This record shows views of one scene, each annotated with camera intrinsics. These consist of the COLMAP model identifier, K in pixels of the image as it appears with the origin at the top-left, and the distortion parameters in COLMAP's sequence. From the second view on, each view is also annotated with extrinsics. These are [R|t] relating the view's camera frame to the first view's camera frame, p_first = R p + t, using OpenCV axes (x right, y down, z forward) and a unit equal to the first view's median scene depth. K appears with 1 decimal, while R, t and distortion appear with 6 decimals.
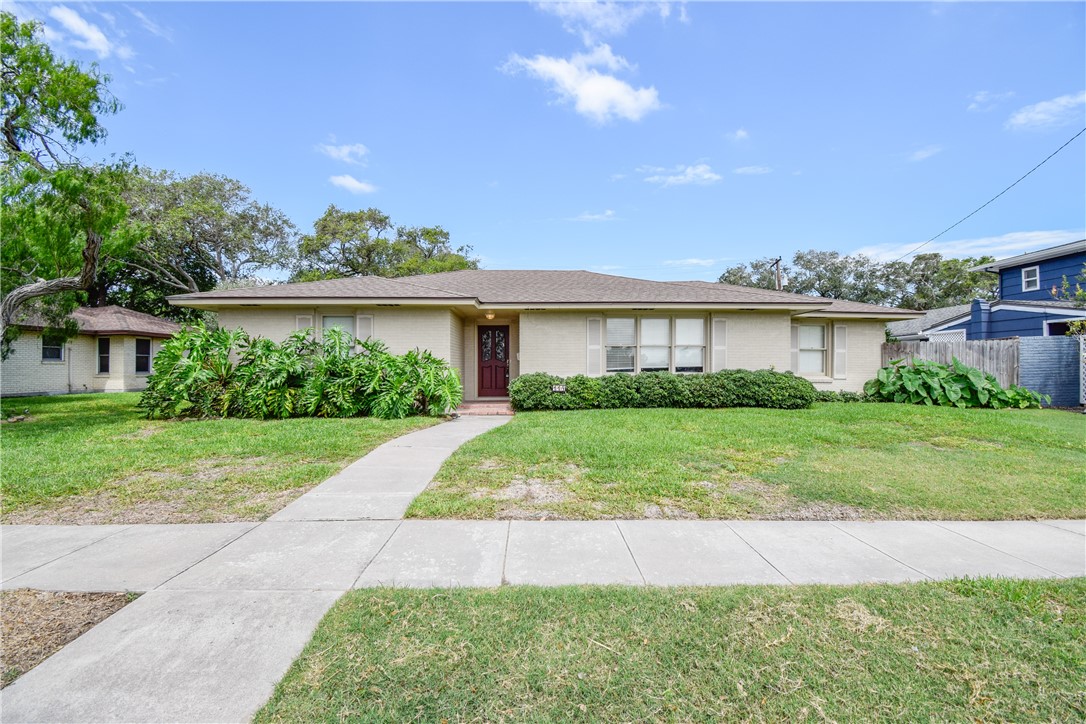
lens RADIAL K [[477.6, 0, 543.6], [0, 477.6, 361.1], [0, 0, 1]] dist [0.018909, -0.000047]
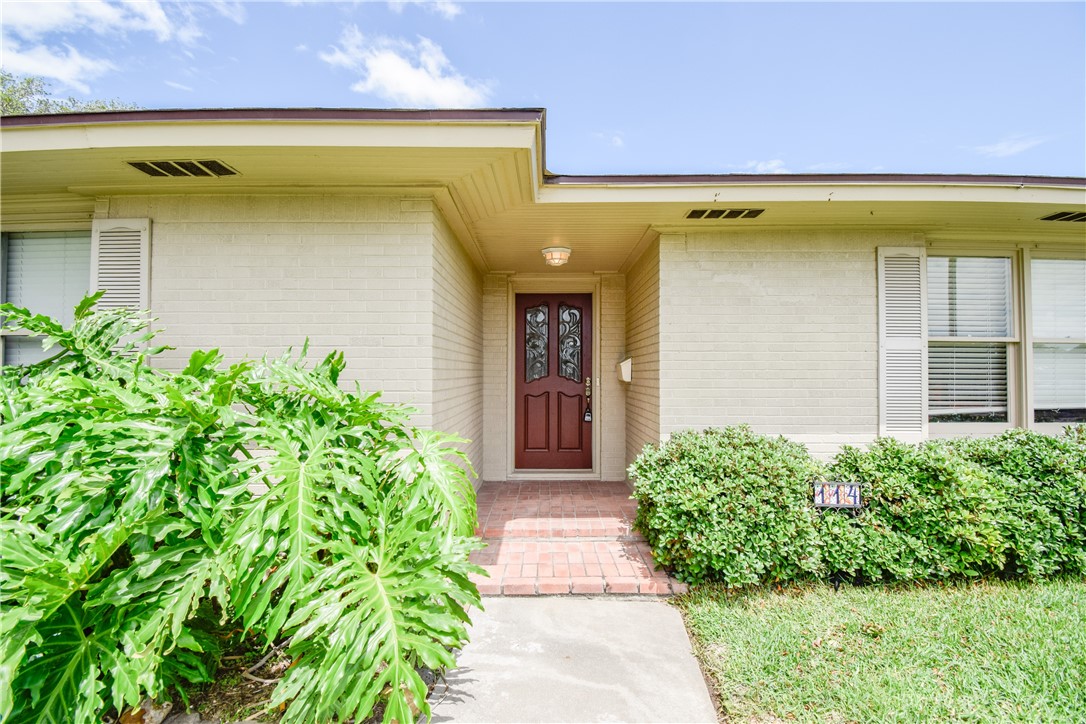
lens RADIAL K [[482.1, 0, 543.0], [0, 482.1, 358.0], [0, 0, 1]] dist [-0.001480, -0.011231]
pose [[0.999462, 0.002725, -0.032684, -0.114663], [-0.003354, 0.999810, -0.019201, -0.013154], [0.032626, 0.019301, 0.999281, 0.673003]]
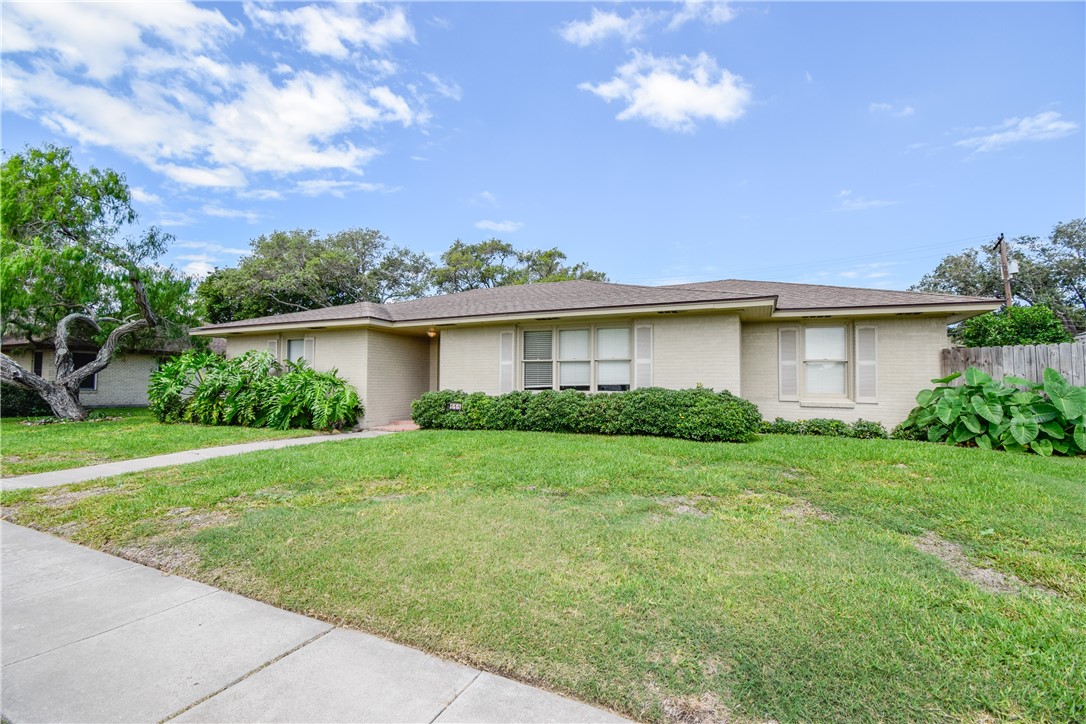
lens RADIAL K [[488.2, 0, 548.8], [0, 488.2, 365.4], [0, 0, 1]] dist [0.019710, 0.000013]
pose [[0.902820, -0.013986, -0.429792, 0.573762], [-0.000619, 0.999428, -0.033823, 0.007257], [0.430019, 0.030802, 0.902294, 0.186991]]
